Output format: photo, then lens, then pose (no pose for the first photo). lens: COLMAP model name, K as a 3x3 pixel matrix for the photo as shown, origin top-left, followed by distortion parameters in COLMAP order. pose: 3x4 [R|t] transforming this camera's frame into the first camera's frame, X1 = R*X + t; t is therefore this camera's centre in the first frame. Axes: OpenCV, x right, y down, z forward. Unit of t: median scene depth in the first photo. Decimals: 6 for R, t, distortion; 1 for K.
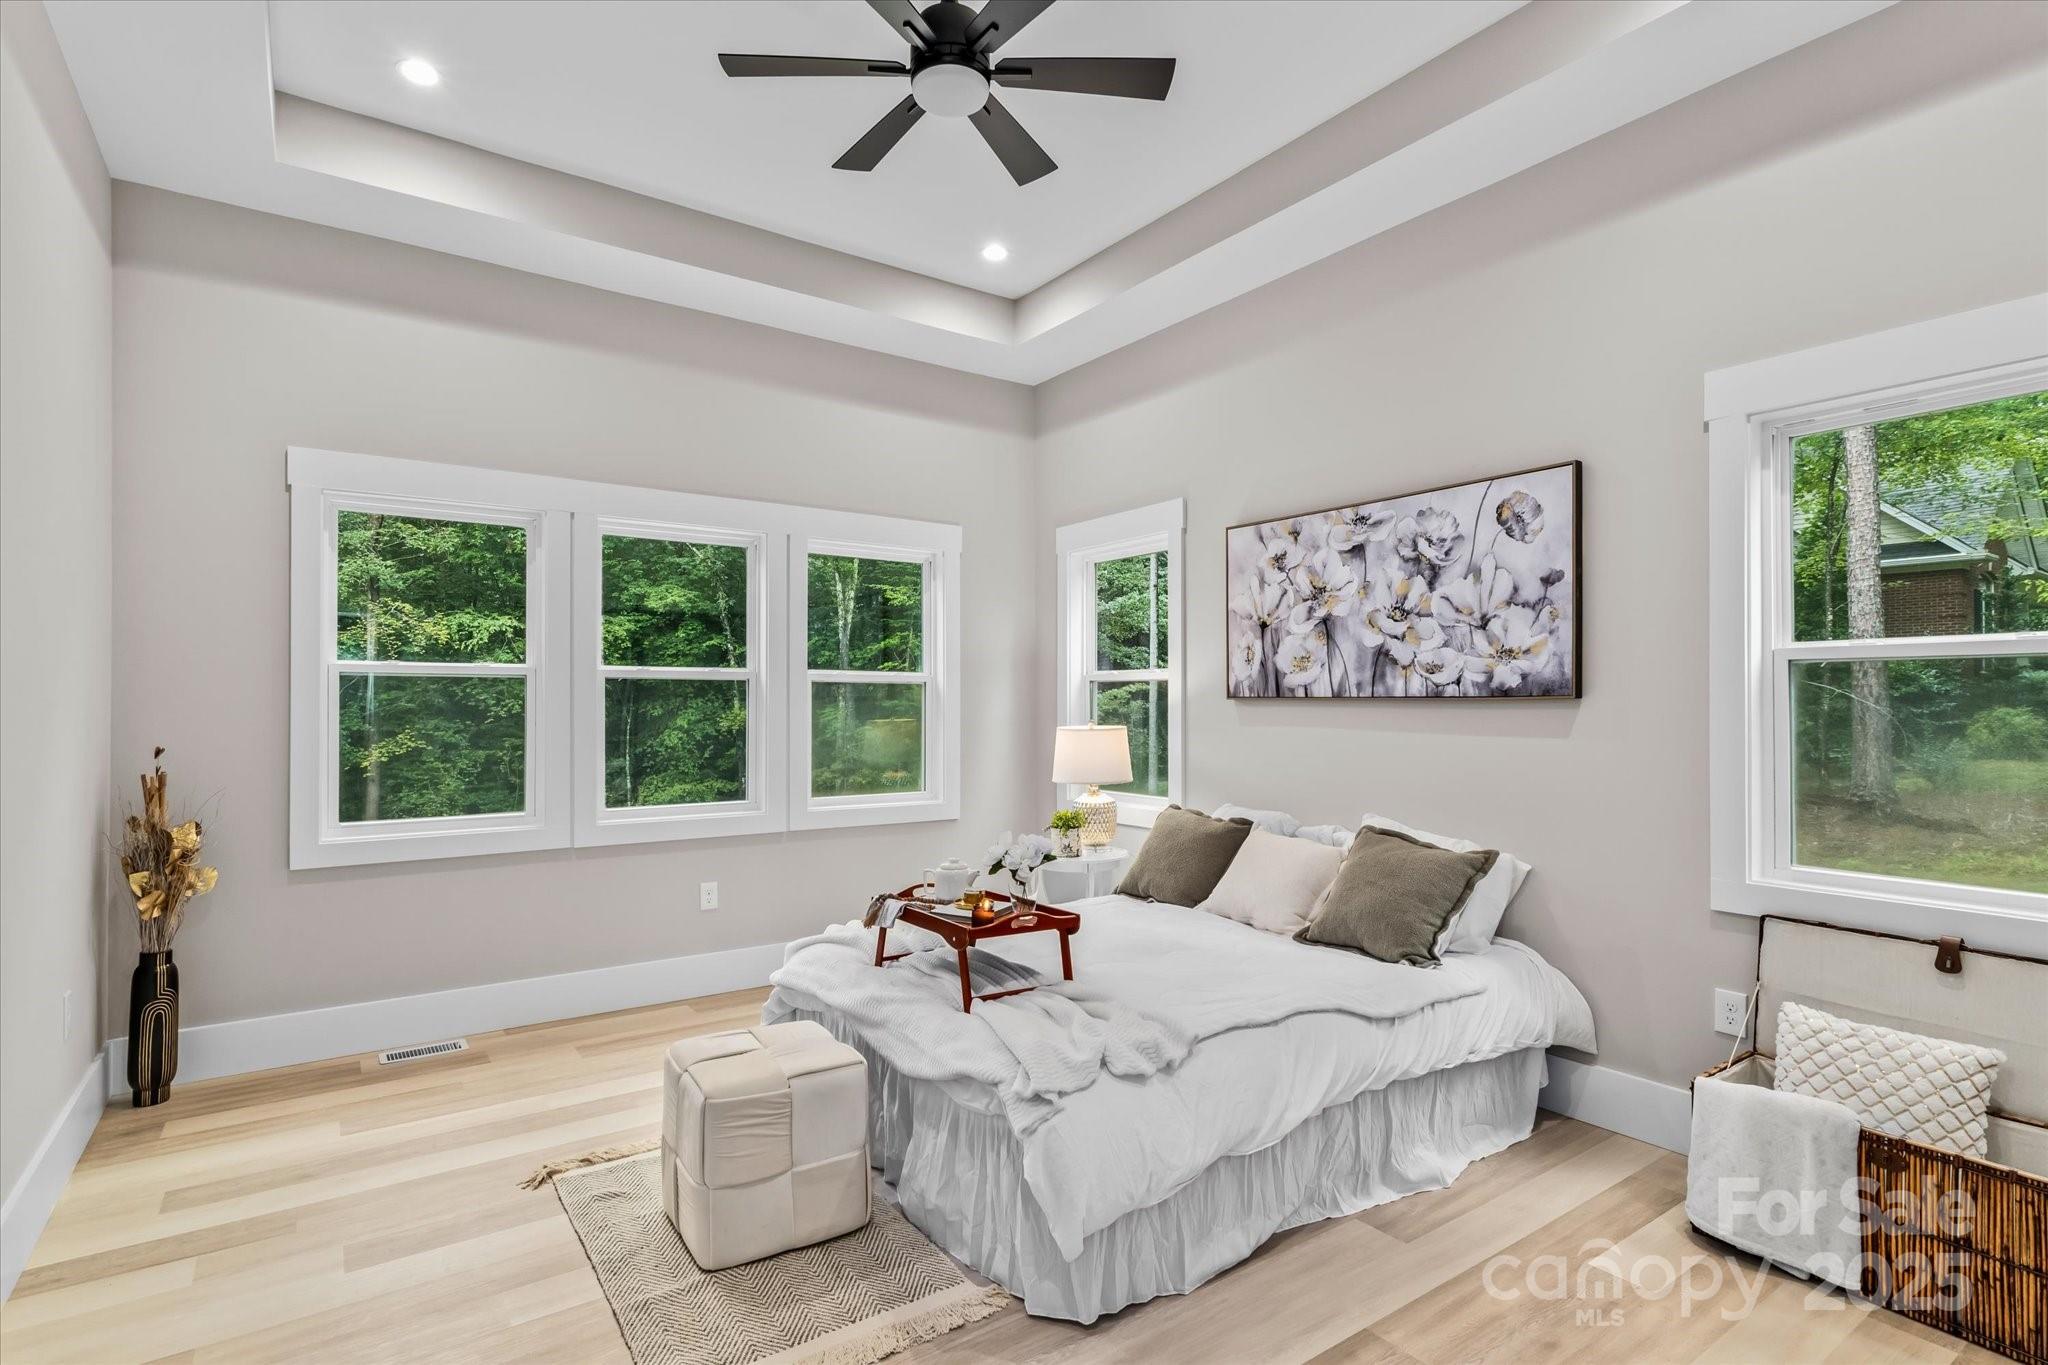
lens RADIAL K [[993.6, 0, 1024.0], [0, 993.6, 682.5], [0, 0, 1]] dist [-0.001240, -0.000408]
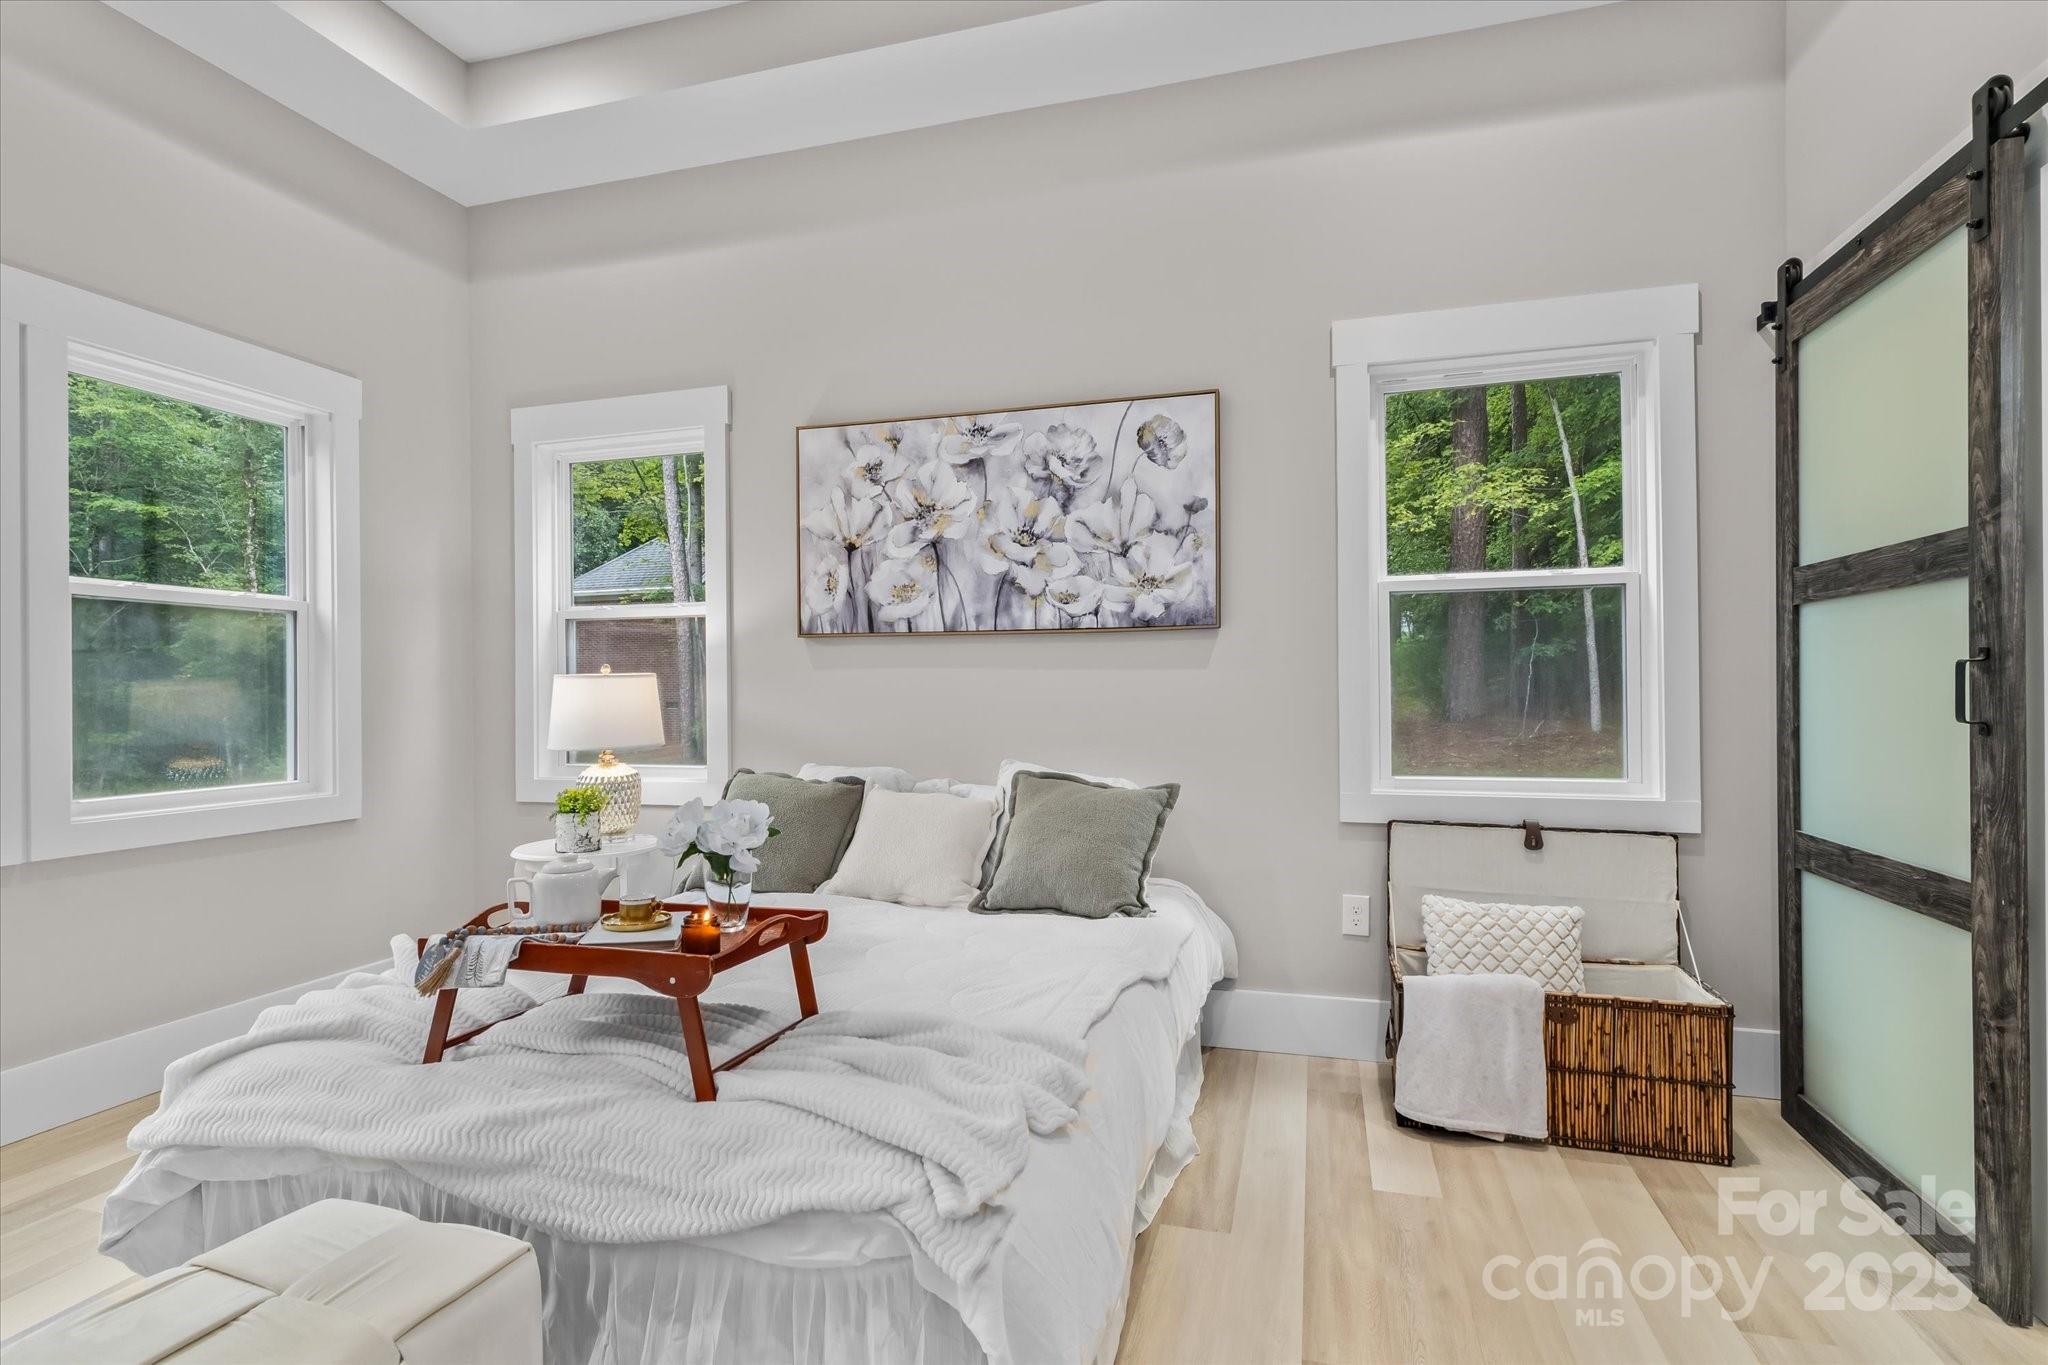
lens RADIAL K [[993.6, 0, 1024.0], [0, 993.6, 682.5], [0, 0, 1]] dist [-0.001240, -0.000408]
pose [[0.783250, -0.002431, 0.621703, -0.194989], [-0.005099, 0.999934, 0.010333, 0.055147], [-0.621686, -0.011263, 0.783185, 0.301772]]
